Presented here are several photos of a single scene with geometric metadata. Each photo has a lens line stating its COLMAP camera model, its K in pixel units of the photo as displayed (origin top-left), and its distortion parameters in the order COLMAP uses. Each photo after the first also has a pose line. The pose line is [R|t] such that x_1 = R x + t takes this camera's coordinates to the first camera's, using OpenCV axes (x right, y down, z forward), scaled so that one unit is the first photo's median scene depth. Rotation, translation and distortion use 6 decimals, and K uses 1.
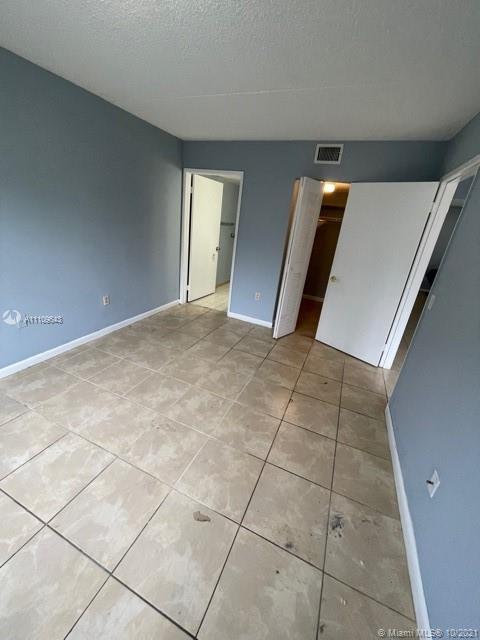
lens RADIAL K [[256.3, 0, 243.9], [0, 256.3, 316.5], [0, 0, 1]] dist [-0.004665, 0.000356]
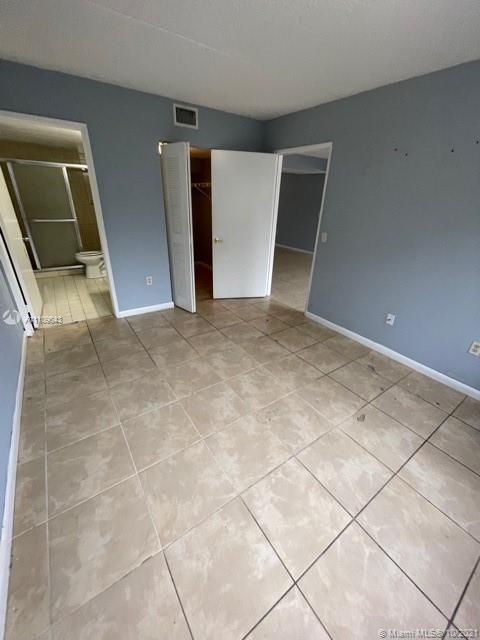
lens RADIAL K [[256.3, 0, 242.8], [0, 256.3, 314.9], [0, 0, 1]] dist [-0.004665, 0.000356]
pose [[0.529590, -0.437275, 0.726860, -0.788377], [0.325342, 0.896066, 0.302024, -0.226955], [-0.783382, 0.076530, 0.616811, 0.359297]]
